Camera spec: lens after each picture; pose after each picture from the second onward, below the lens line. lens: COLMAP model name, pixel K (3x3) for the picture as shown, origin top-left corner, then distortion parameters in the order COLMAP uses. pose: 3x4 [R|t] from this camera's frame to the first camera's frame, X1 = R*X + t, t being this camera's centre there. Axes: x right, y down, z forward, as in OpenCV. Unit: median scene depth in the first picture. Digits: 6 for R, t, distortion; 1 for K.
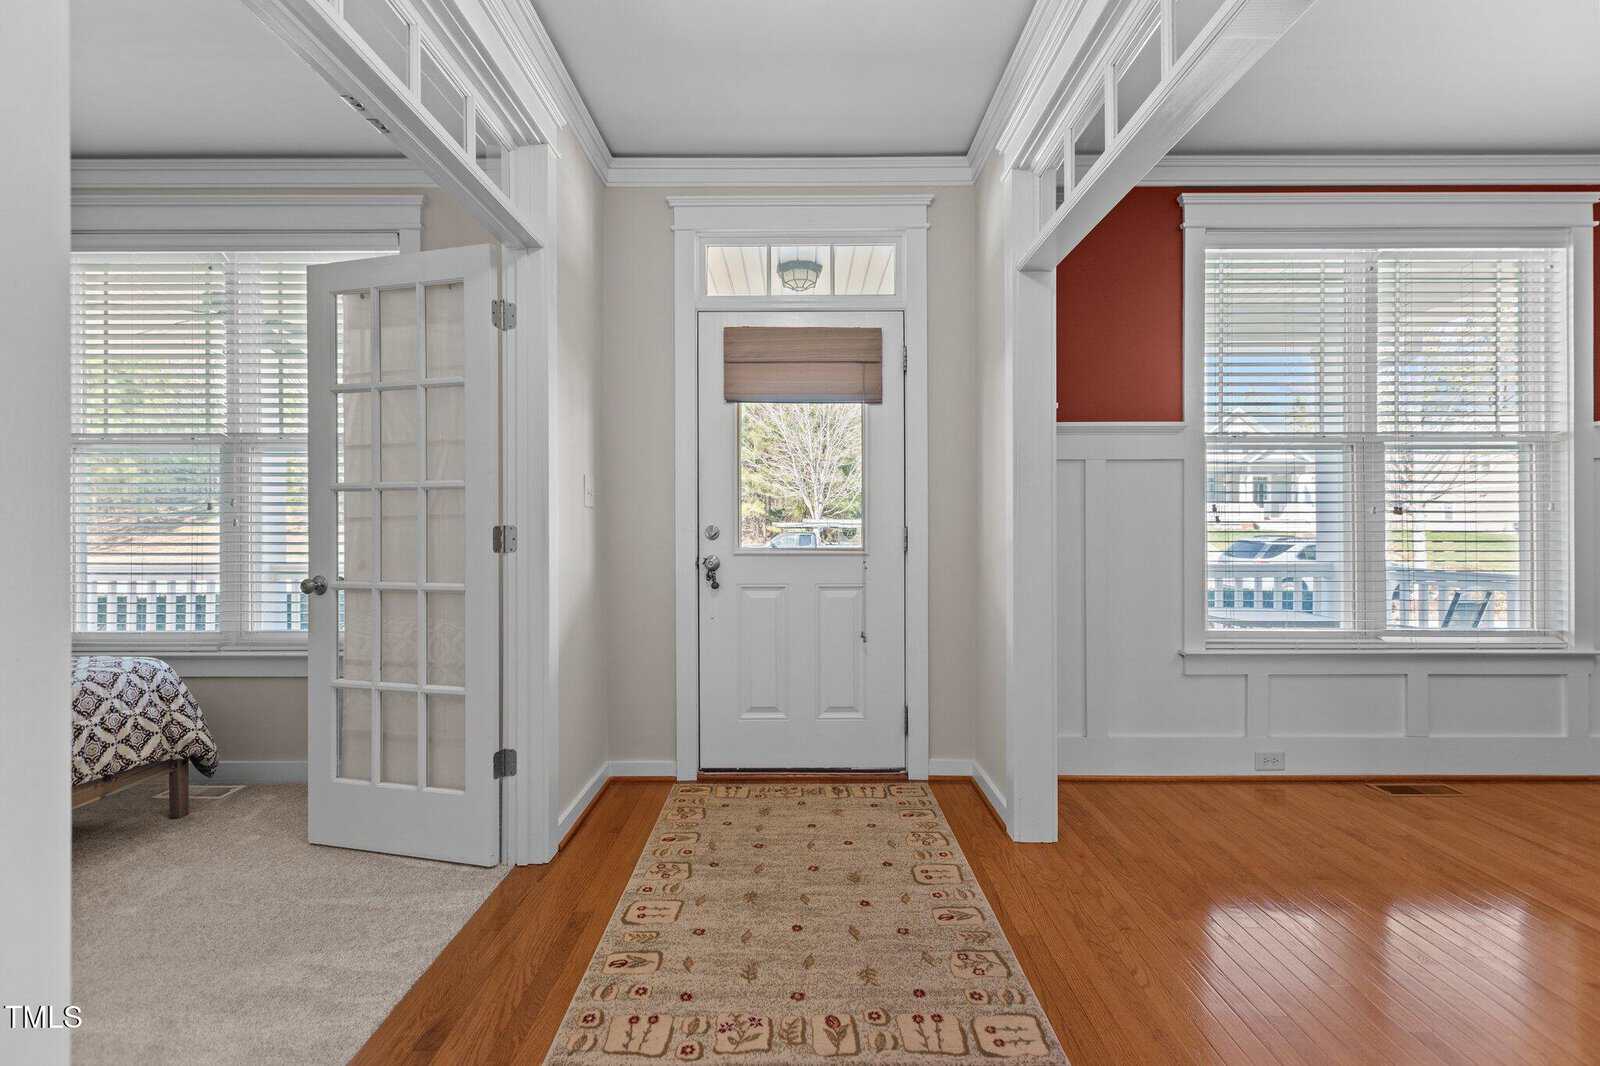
lens RADIAL K [[712.6, 0, 798.6], [0, 712.6, 525.4], [0, 0, 1]] dist [0.006874, -0.001342]
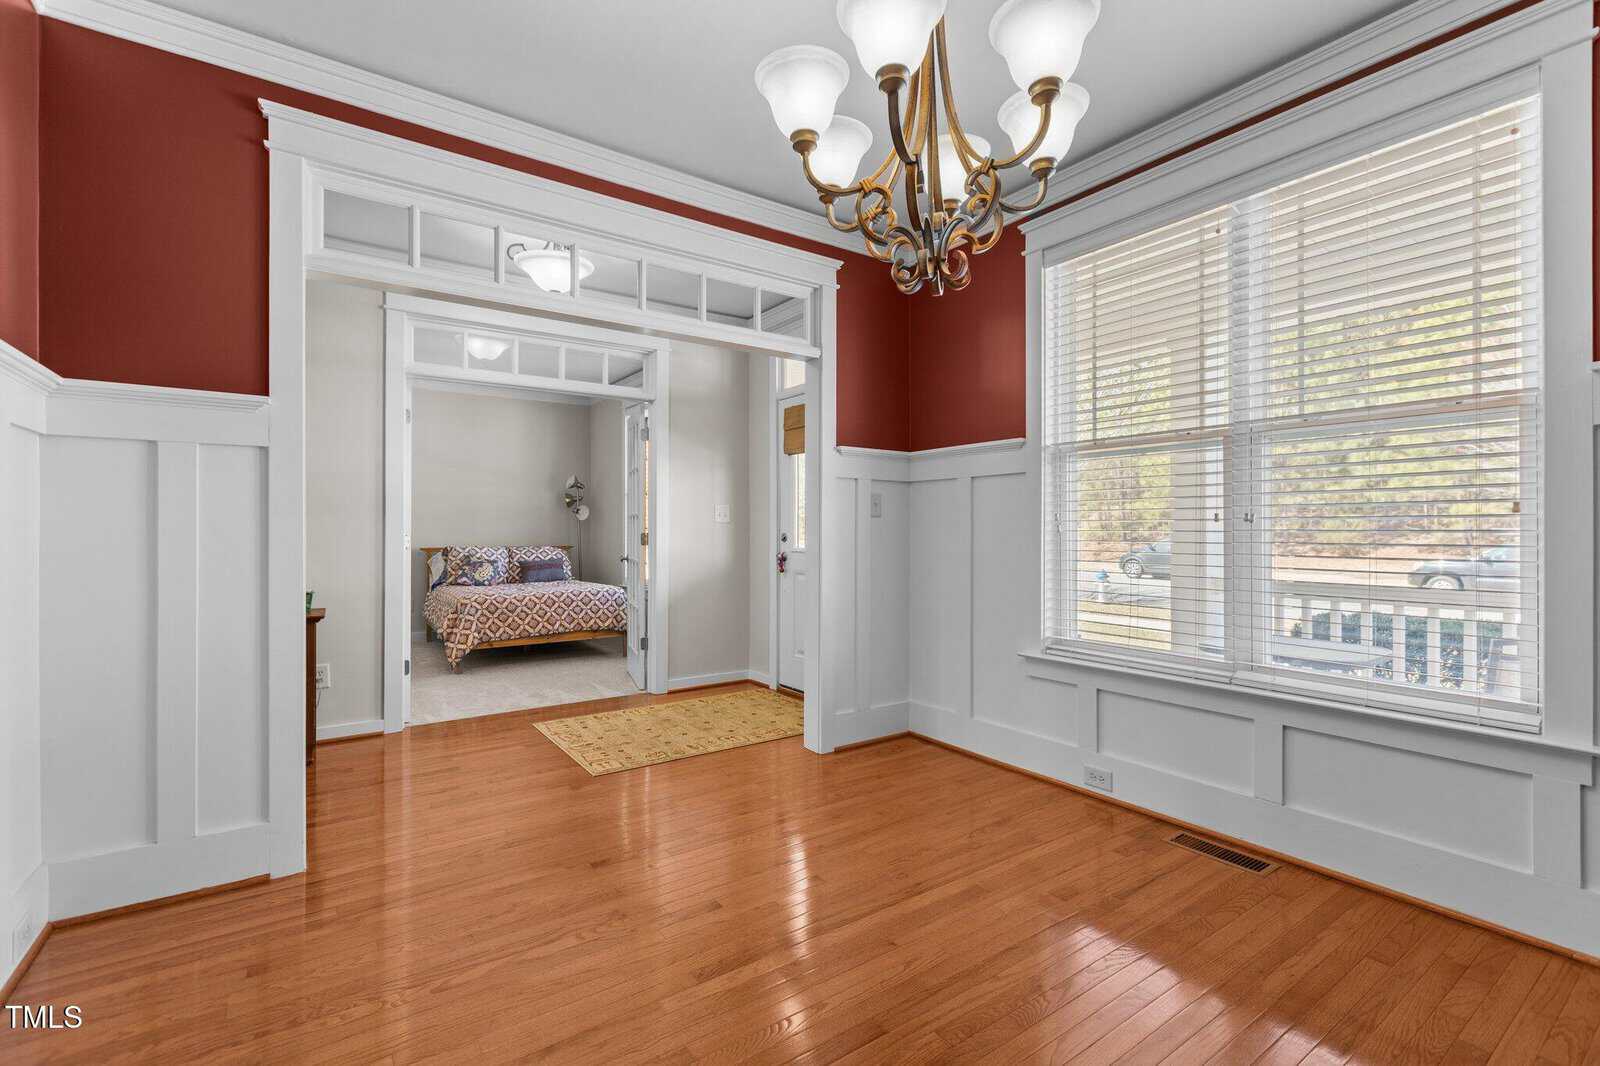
lens RADIAL K [[712.6, 0, 792.6], [0, 712.6, 525.6], [0, 0, 1]] dist [0.006874, -0.001342]
pose [[0.566211, -0.004474, -0.824249, 1.422055], [0.003028, 0.999990, -0.003348, -0.012606], [0.824255, -0.000600, 0.566218, 0.129537]]
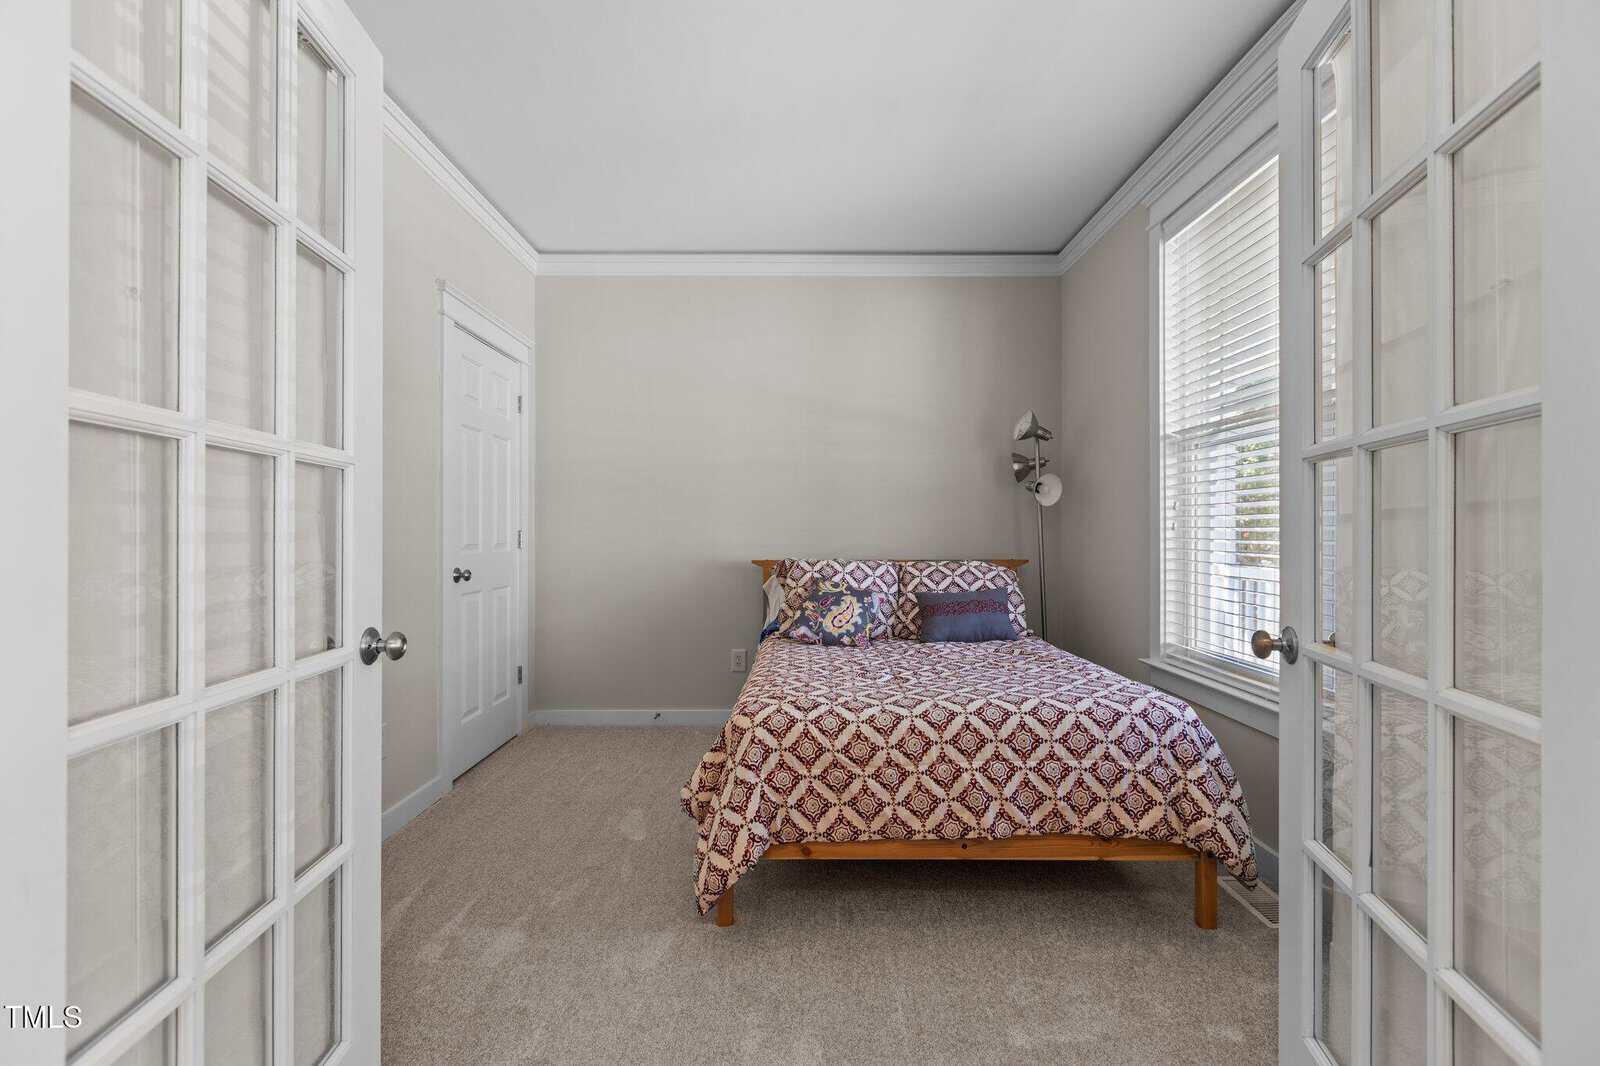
lens RADIAL K [[712.6, 0, 796.4], [0, 712.6, 522.1], [0, 0, 1]] dist [0.006874, -0.001342]
pose [[0.000053, -0.010409, -0.999946, -0.126244], [0.006452, 0.999925, -0.010408, -0.004964], [0.999979, -0.006452, 0.000121, 0.595869]]
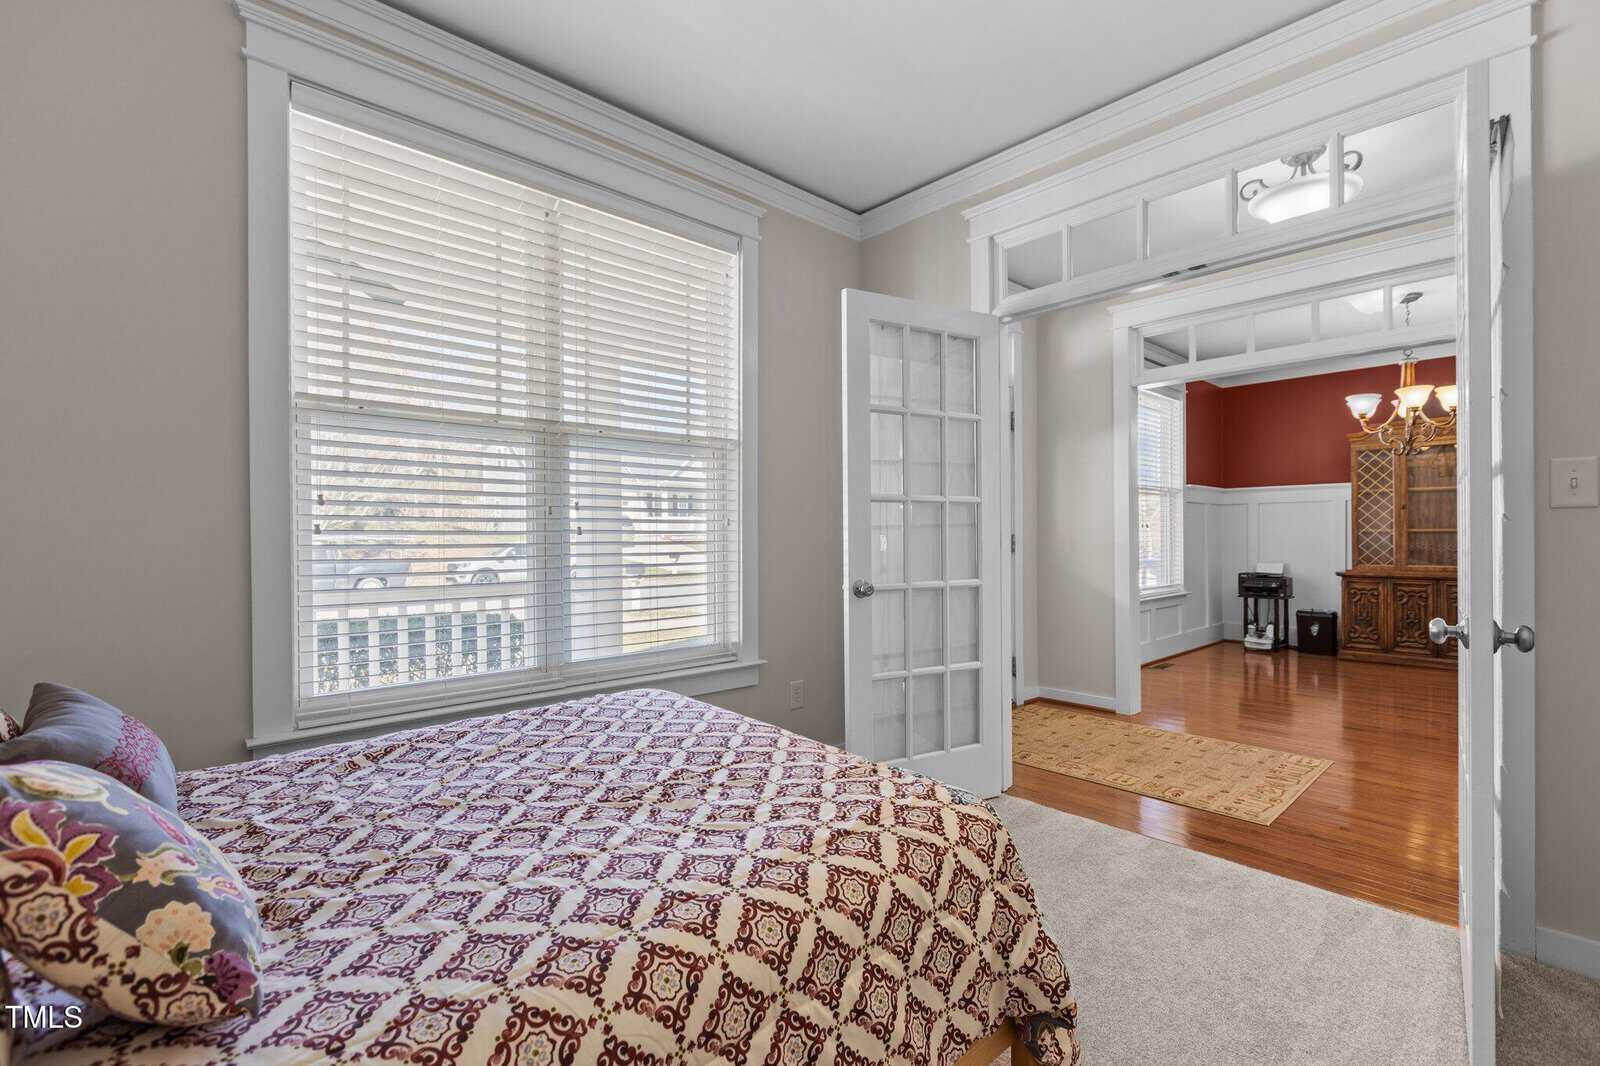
lens RADIAL K [[712.6, 0, 800.9], [0, 712.6, 540.6], [0, 0, 1]] dist [0.006874, -0.001342]
pose [[0.730289, -0.007952, 0.683092, -1.376153], [0.008430, 0.999961, 0.002628, 0.005591], [-0.683086, 0.003839, 0.730328, 0.257843]]
